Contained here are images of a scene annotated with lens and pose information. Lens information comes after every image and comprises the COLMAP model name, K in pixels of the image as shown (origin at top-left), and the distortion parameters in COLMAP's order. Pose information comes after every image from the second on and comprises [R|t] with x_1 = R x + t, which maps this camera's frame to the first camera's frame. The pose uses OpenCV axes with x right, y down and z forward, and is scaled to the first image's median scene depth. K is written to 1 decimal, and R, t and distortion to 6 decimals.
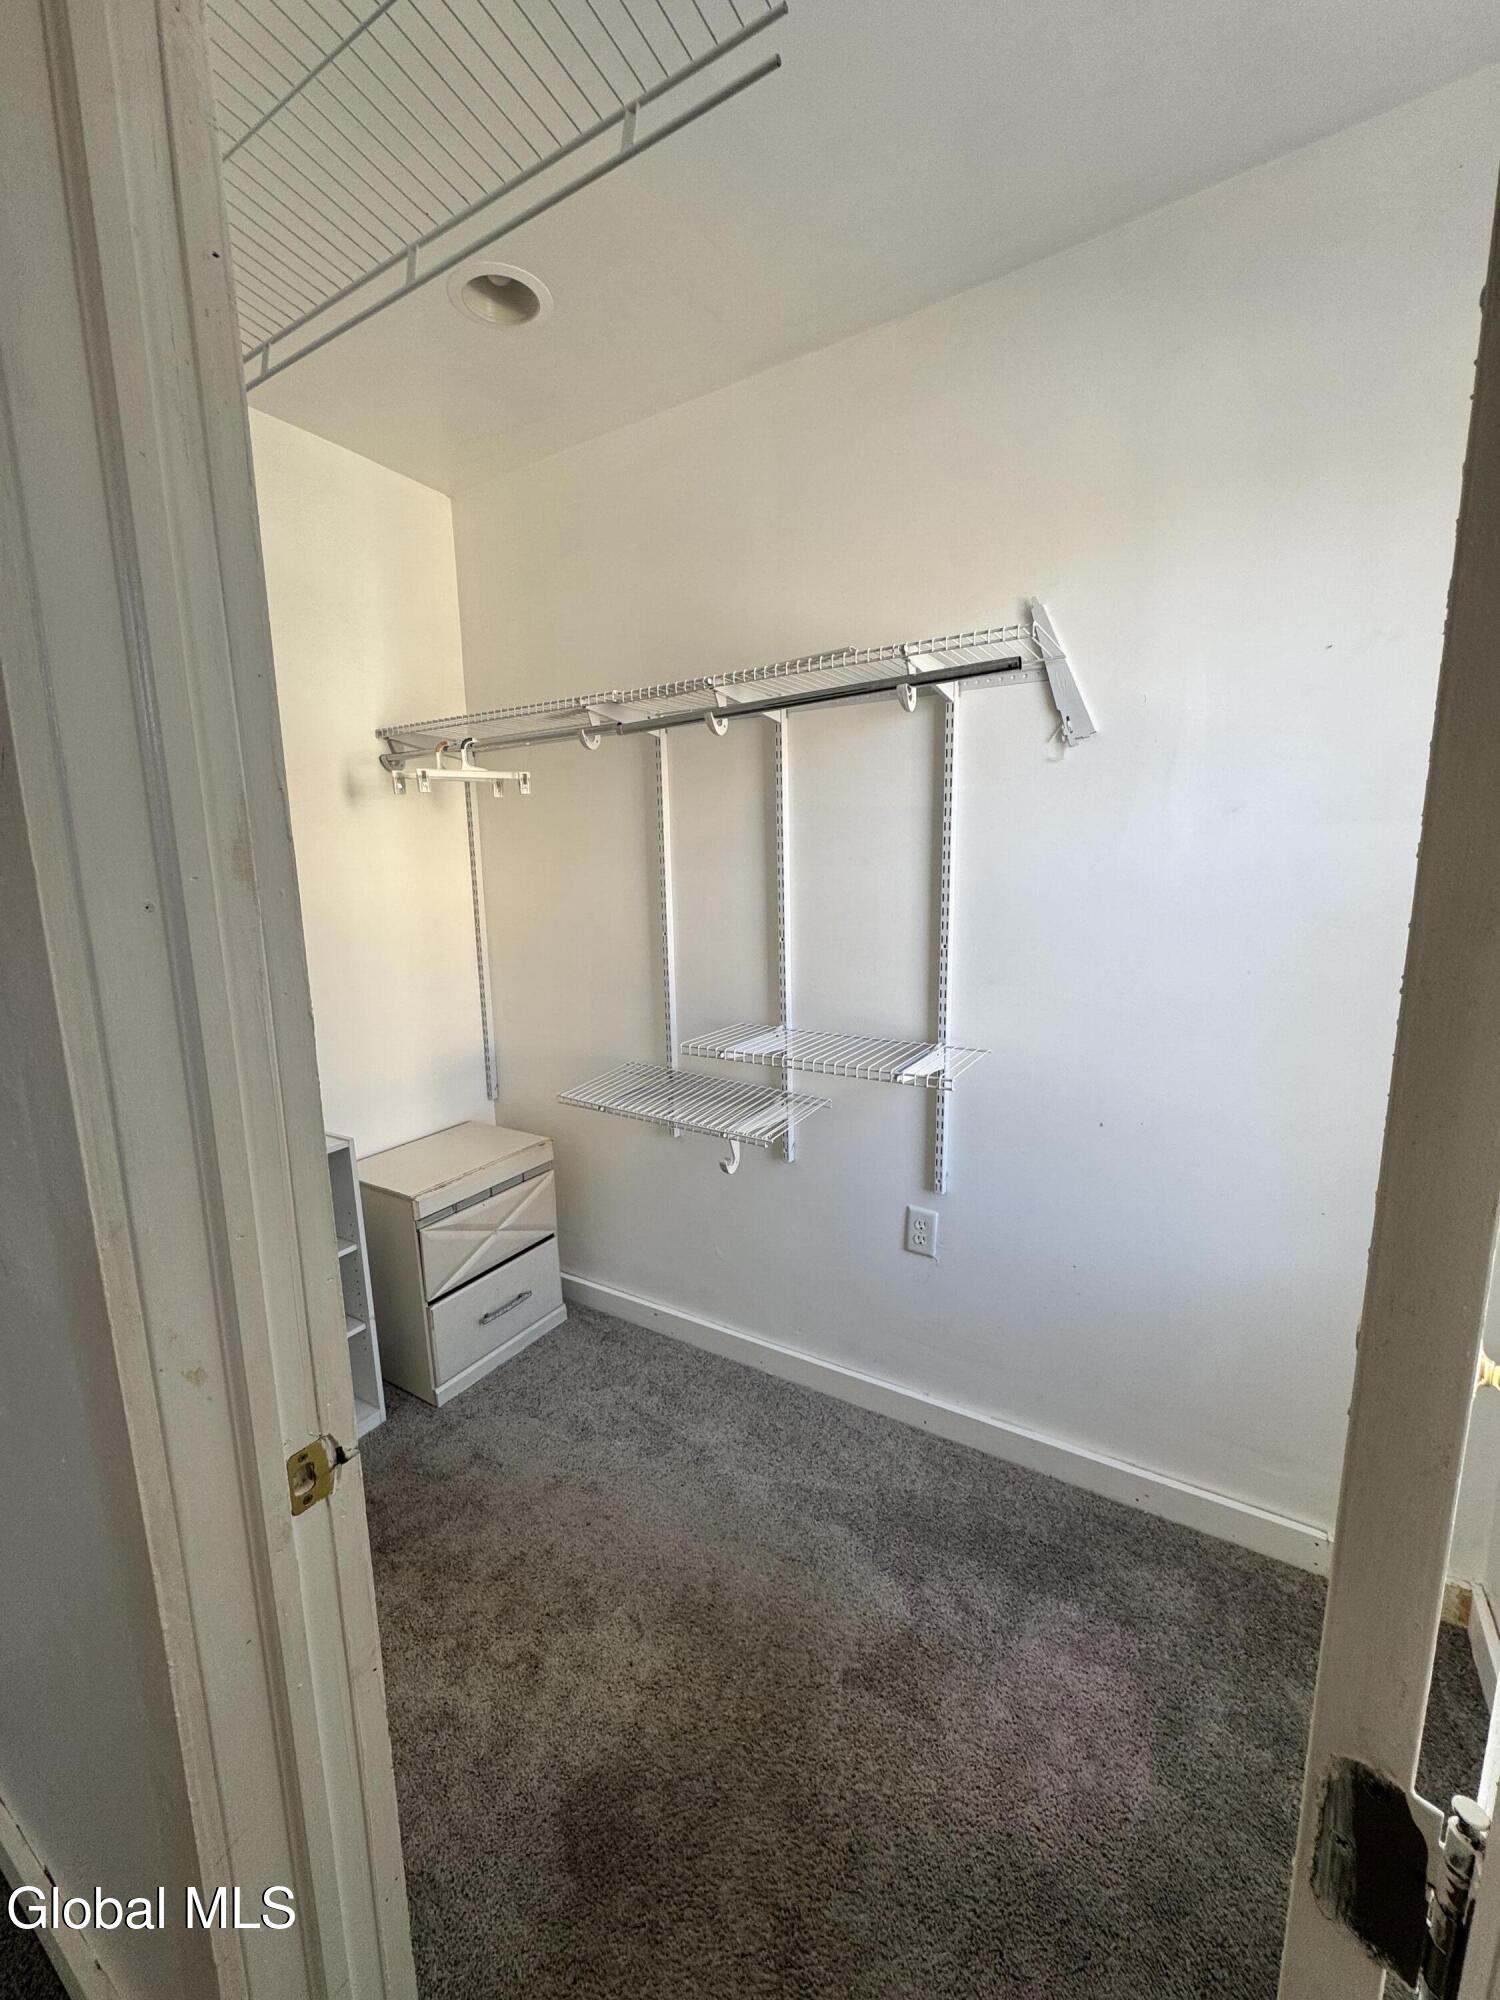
lens RADIAL K [[794.2, 0, 750.0], [0, 794.2, 1000.0], [0, 0, 1]] dist [-0.001318, -0.000214]
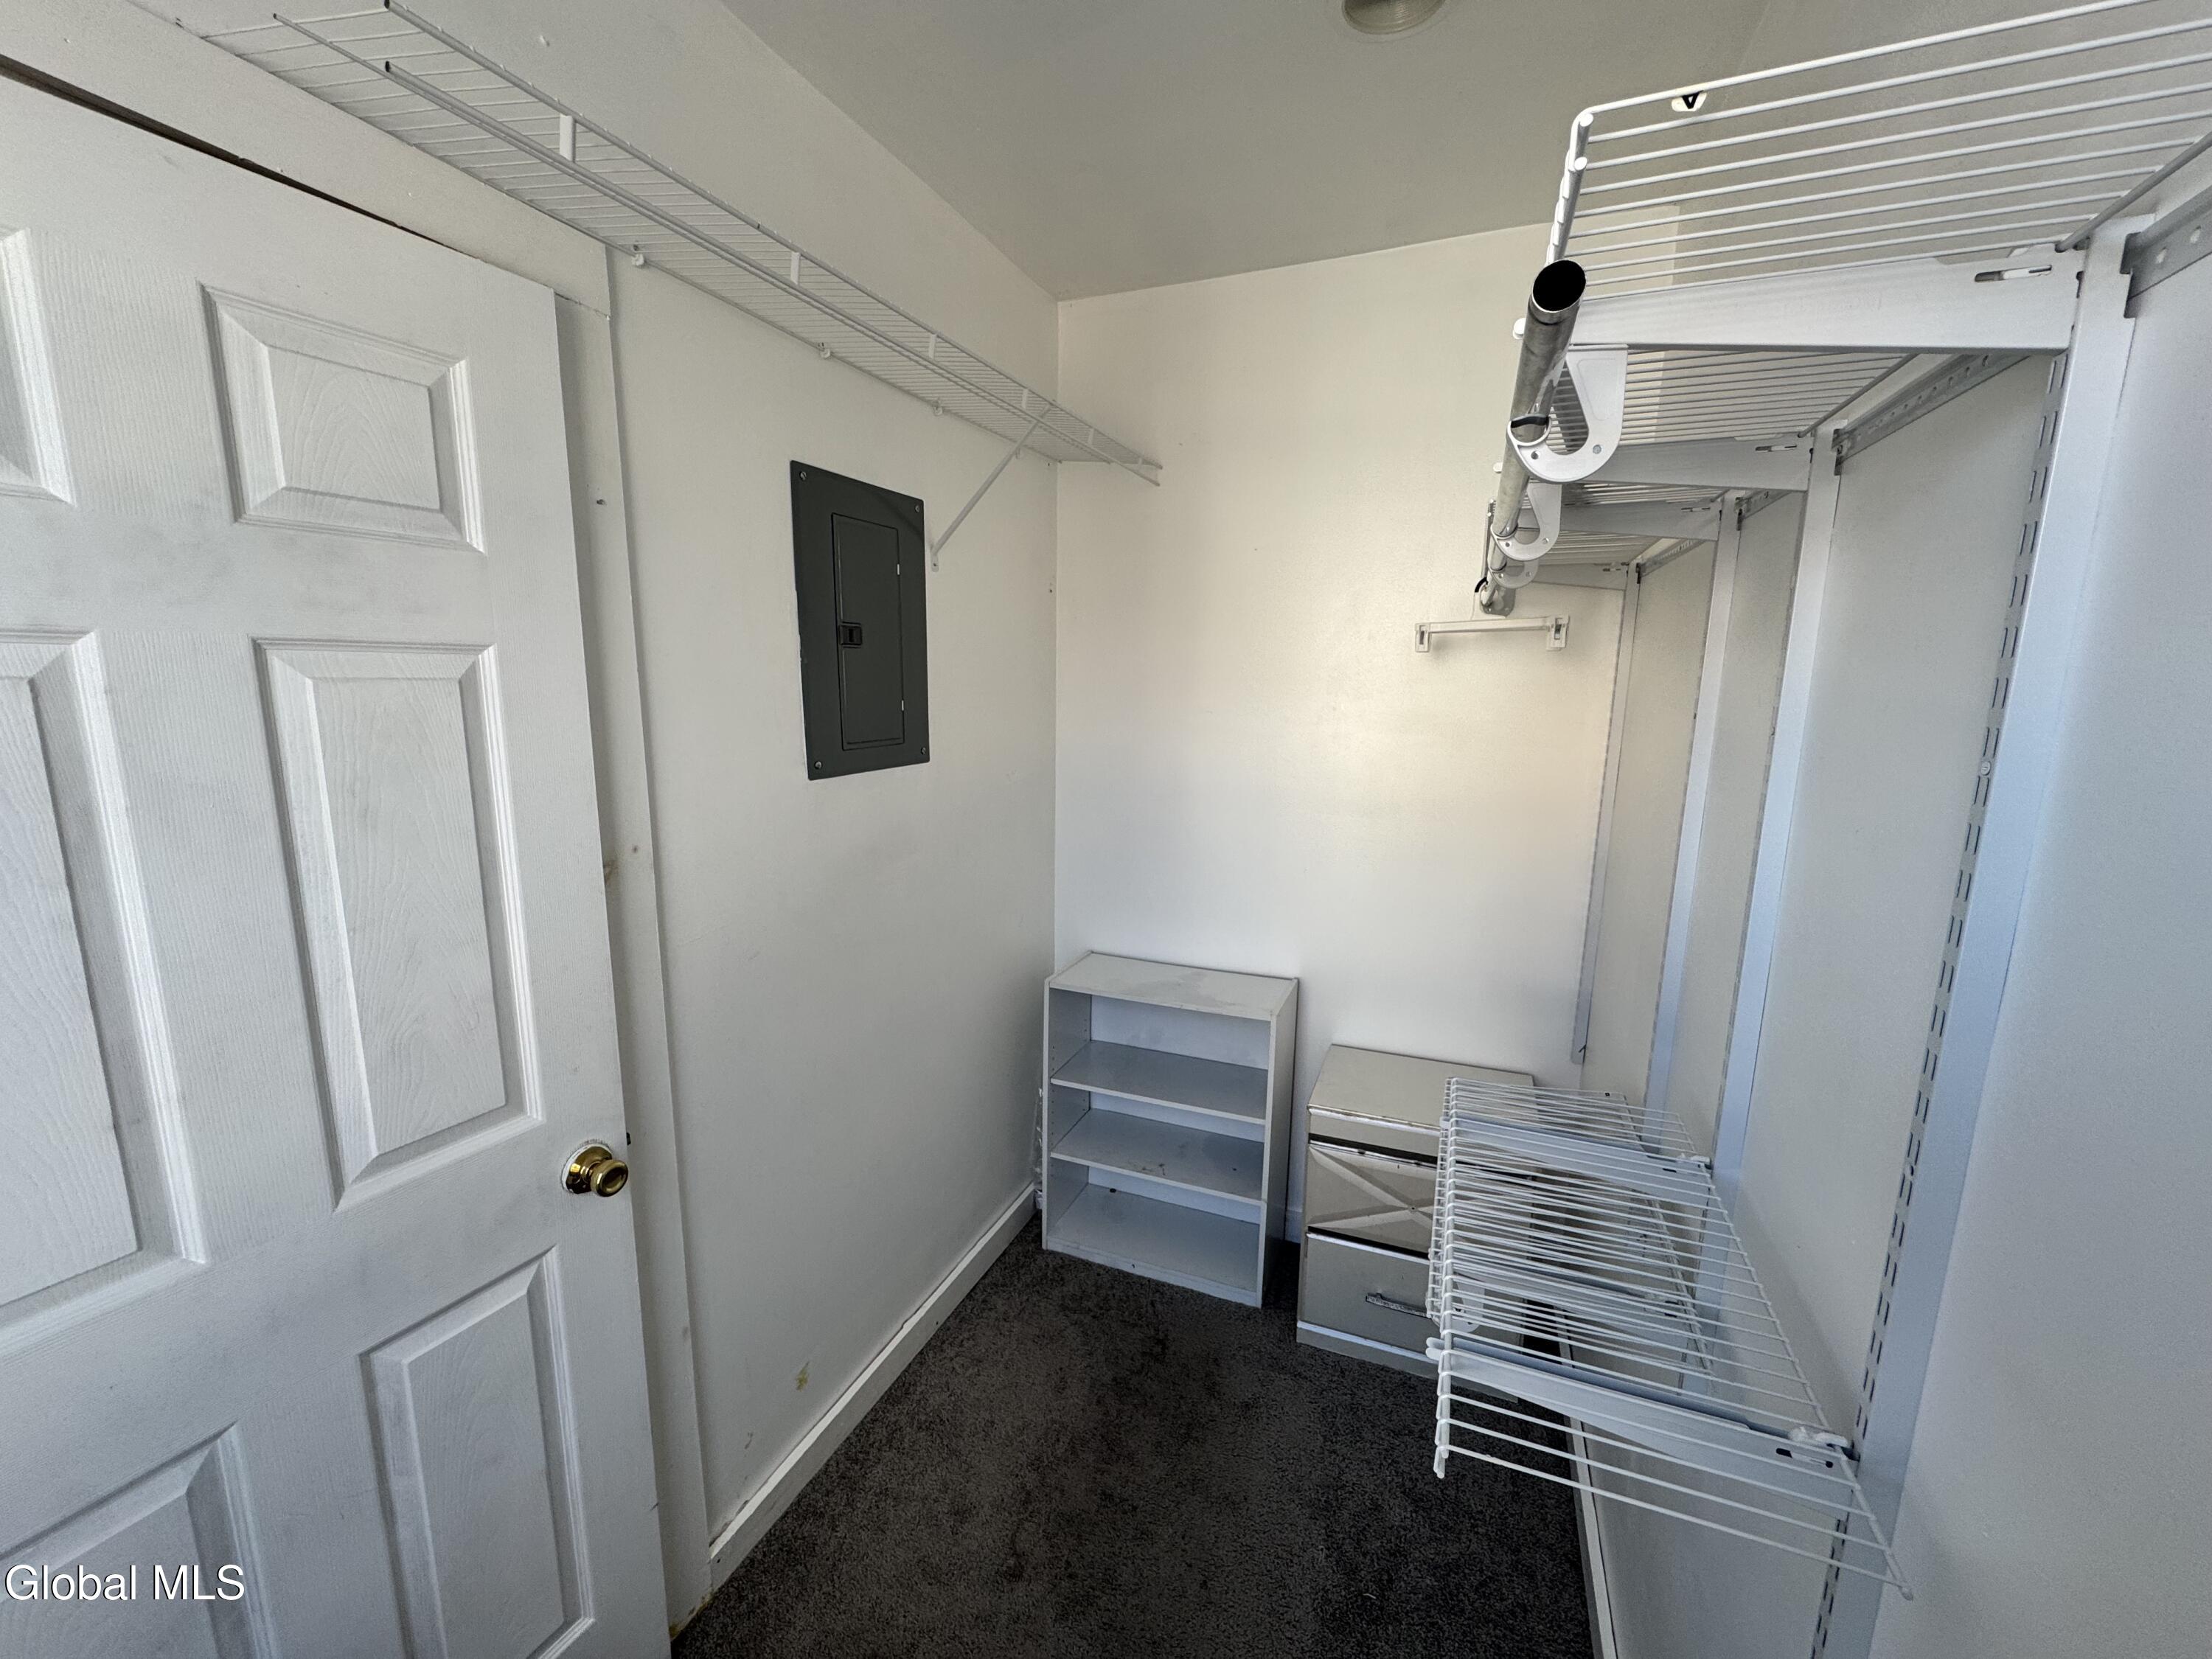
lens RADIAL K [[878.4, 0, 1108.6], [0, 878.4, 828.3], [0, 0, 1]] dist [-0.001318, -0.000214]
pose [[0.169395, 0.186938, -0.967657, 0.415703], [-0.181984, 0.970895, 0.155706, -0.159931], [0.968601, 0.149722, 0.198485, 0.511126]]
